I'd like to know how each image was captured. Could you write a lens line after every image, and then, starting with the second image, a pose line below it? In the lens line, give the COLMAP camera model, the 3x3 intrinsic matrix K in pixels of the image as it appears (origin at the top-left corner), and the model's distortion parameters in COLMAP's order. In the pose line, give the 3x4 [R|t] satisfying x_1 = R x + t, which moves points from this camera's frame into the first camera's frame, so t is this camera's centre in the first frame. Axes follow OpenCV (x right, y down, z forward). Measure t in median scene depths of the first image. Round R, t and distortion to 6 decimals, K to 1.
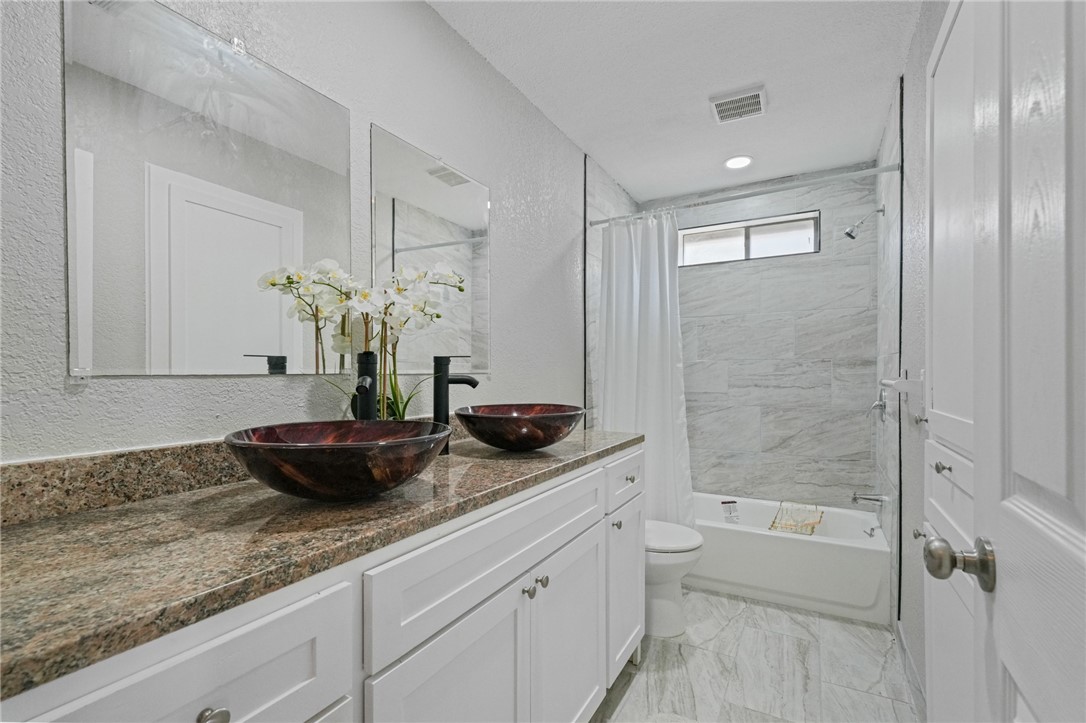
lens RADIAL K [[483.5, 0, 538.9], [0, 483.5, 382.0], [0, 0, 1]] dist [0.000744, -0.000166]
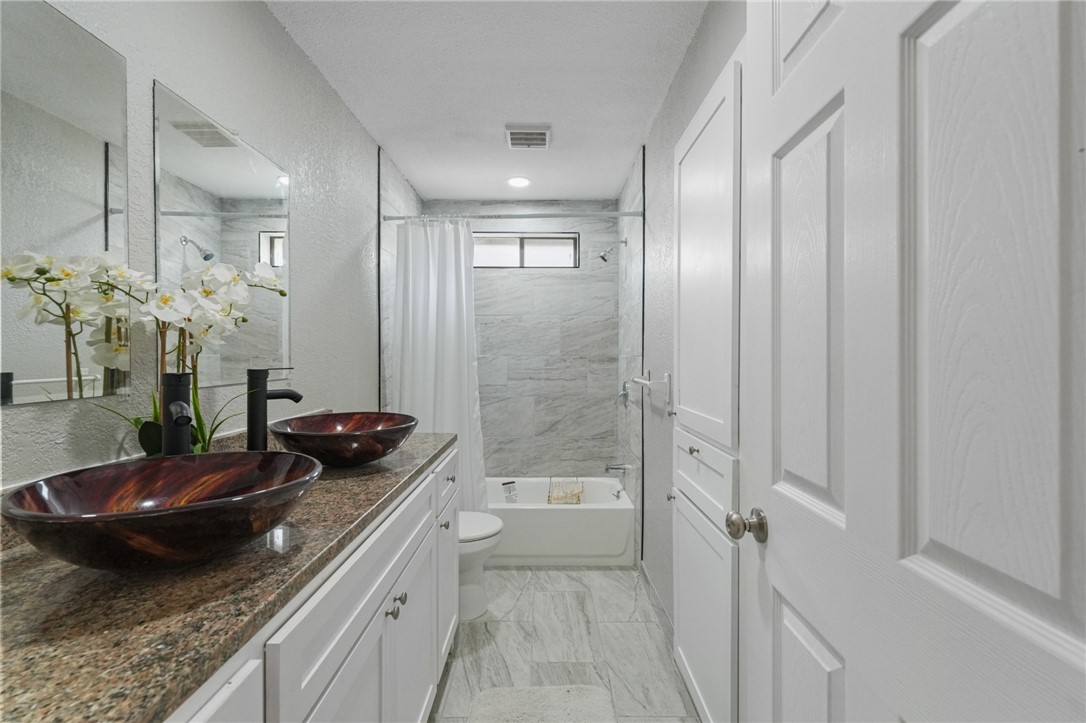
lens RADIAL K [[483.5, 0, 531.5], [0, 483.5, 365.8], [0, 0, 1]] dist [0.000744, -0.000166]
pose [[0.877529, -0.010540, 0.479408, -0.142799], [0.007286, 0.999936, 0.008646, -0.047928], [-0.479468, -0.004094, 0.877550, -0.004086]]
